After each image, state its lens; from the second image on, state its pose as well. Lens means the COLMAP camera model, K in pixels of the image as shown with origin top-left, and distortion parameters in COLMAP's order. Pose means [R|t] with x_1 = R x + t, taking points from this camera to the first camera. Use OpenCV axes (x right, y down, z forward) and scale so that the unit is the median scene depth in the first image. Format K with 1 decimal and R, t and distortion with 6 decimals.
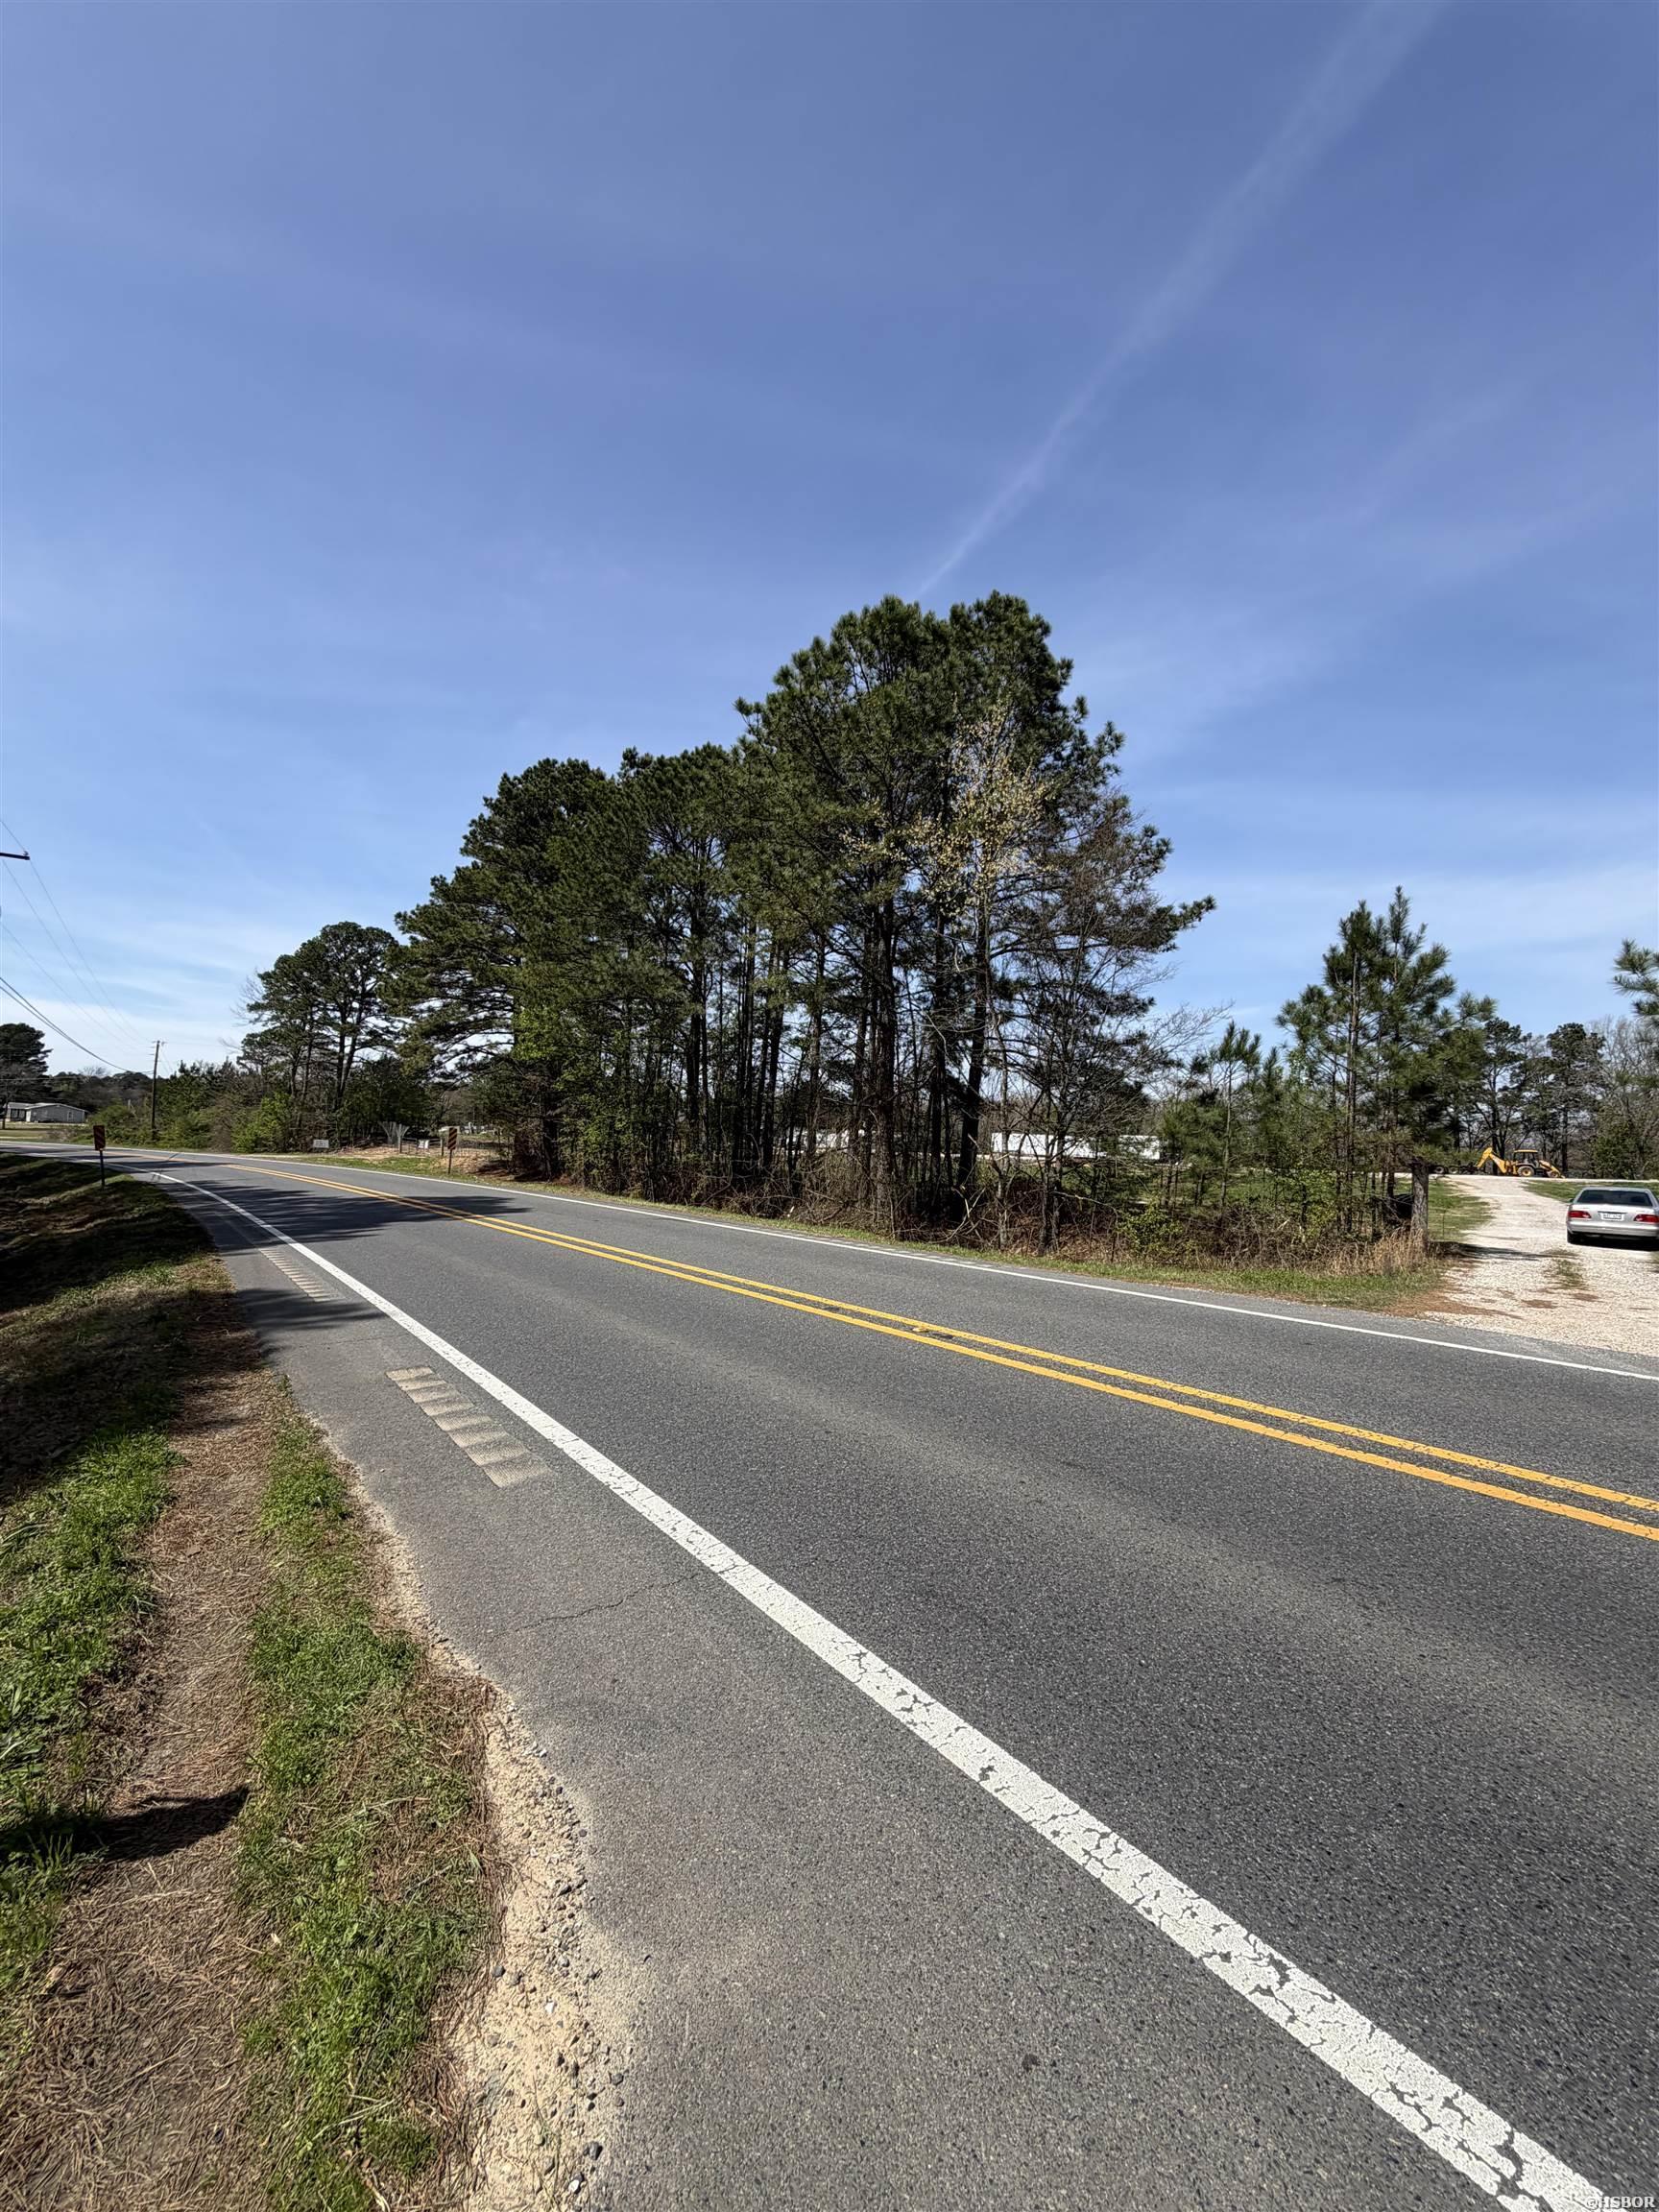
lens RADIAL K [[879.2, 0, 818.6], [0, 879.2, 1099.5], [0, 0, 1]] dist [-0.006660, 0.001601]
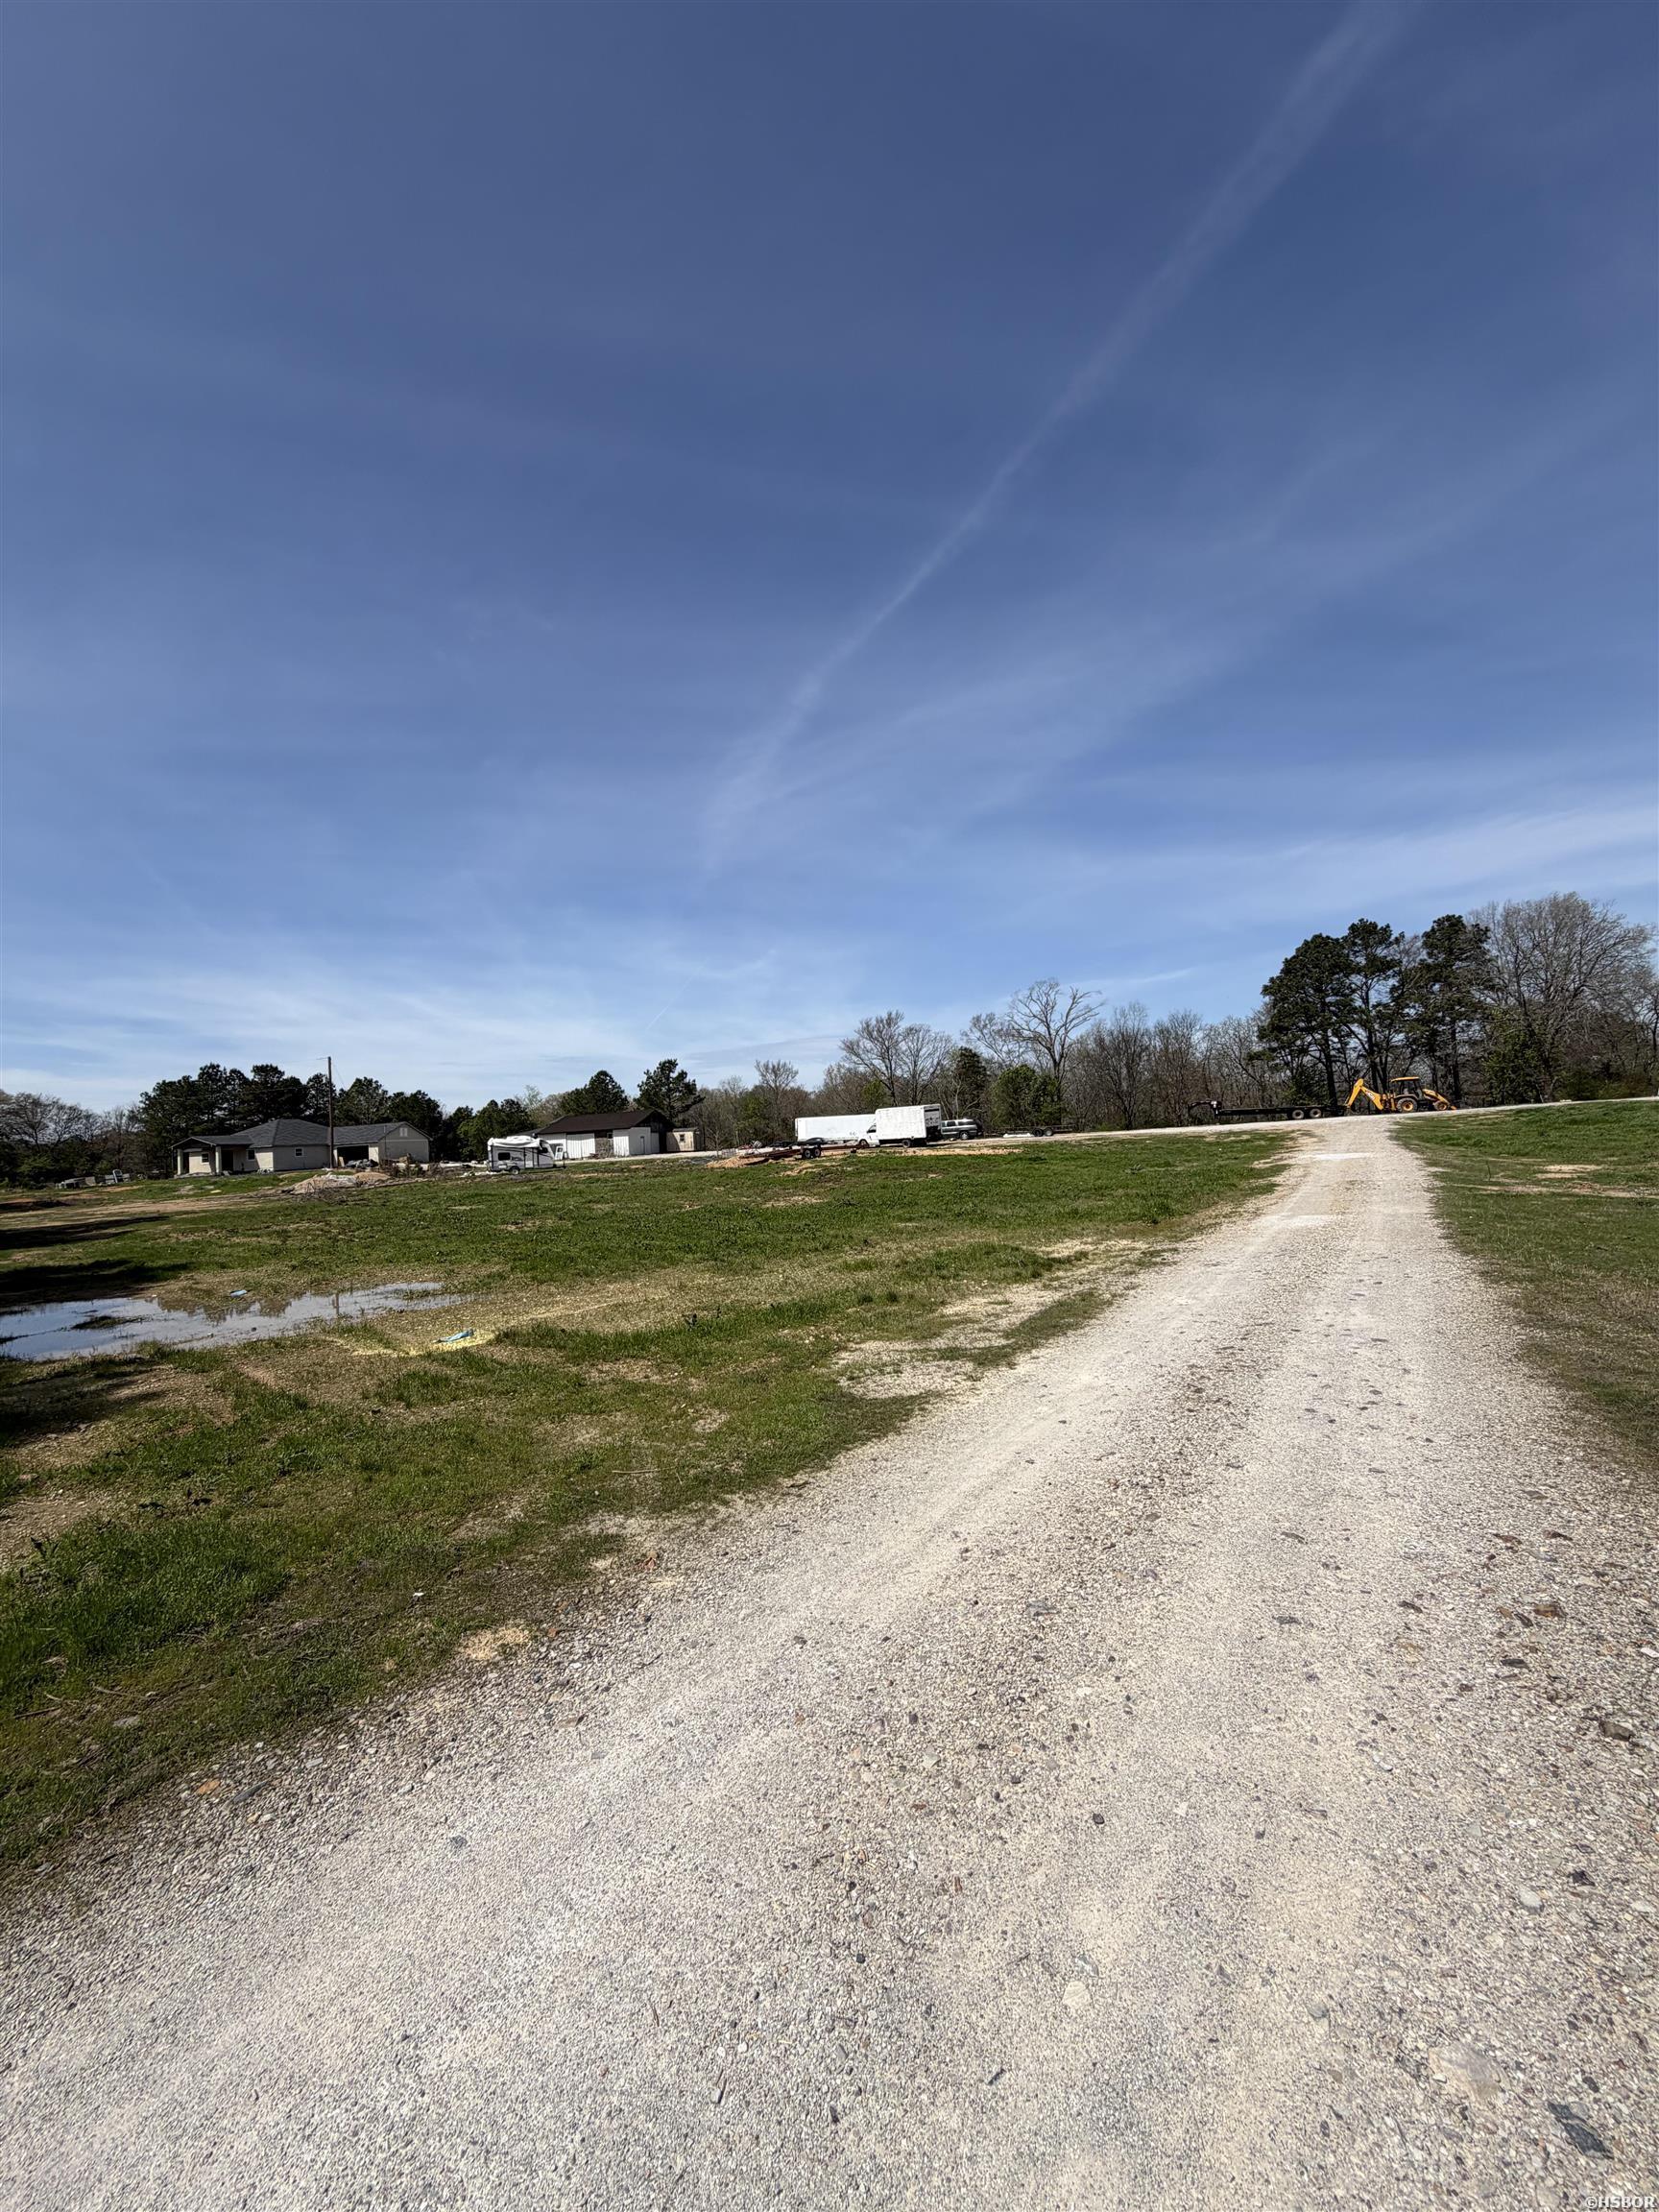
lens RADIAL K [[879.2, 0, 821.2], [0, 879.2, 1087.4], [0, 0, 1]] dist [-0.006660, 0.001601]
pose [[0.993311, -0.095008, 0.065622, 0.628387], [0.095277, 0.995450, -0.000975, 0.045942], [-0.065231, 0.007220, 0.997844, 0.674637]]
